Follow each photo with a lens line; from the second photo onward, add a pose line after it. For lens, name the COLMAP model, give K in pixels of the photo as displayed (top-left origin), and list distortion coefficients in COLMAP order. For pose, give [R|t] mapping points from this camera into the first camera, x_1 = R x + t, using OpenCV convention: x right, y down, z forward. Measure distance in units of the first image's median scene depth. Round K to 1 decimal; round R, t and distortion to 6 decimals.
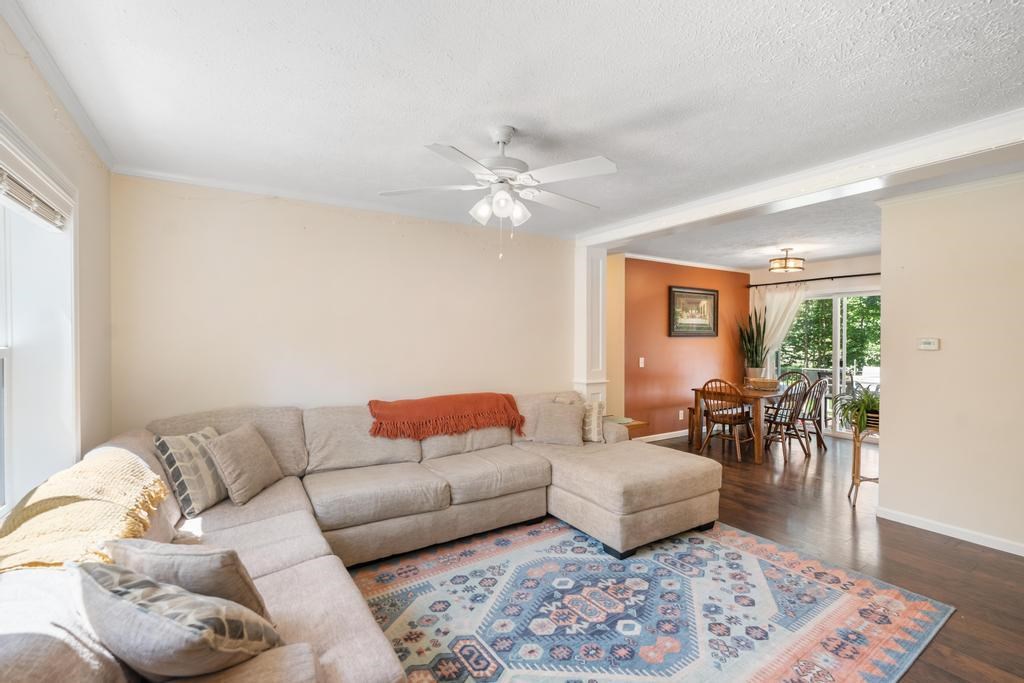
lens RADIAL K [[455.1, 0, 515.8], [0, 455.1, 342.9], [0, 0, 1]] dist [-0.004746, 0.000739]
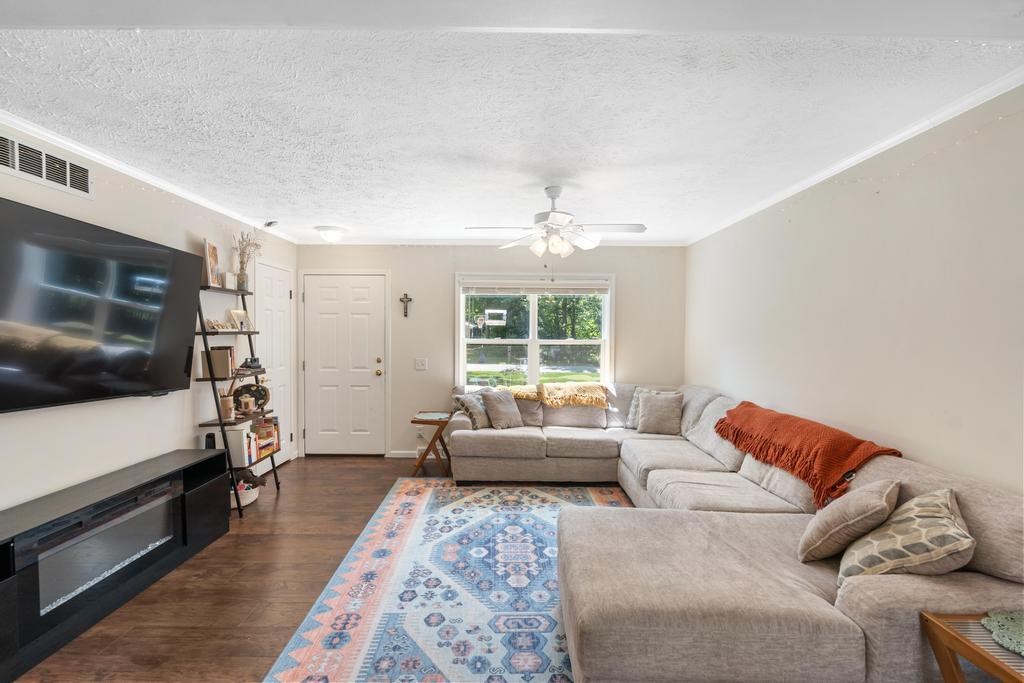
lens RADIAL K [[455.1, 0, 510.4], [0, 455.1, 339.9], [0, 0, 1]] dist [-0.004746, 0.000739]
pose [[-0.544662, 0.010477, -0.838590, 1.279213], [-0.017335, 0.999568, 0.023747, -0.040383], [0.838477, 0.027471, -0.544245, 1.731640]]
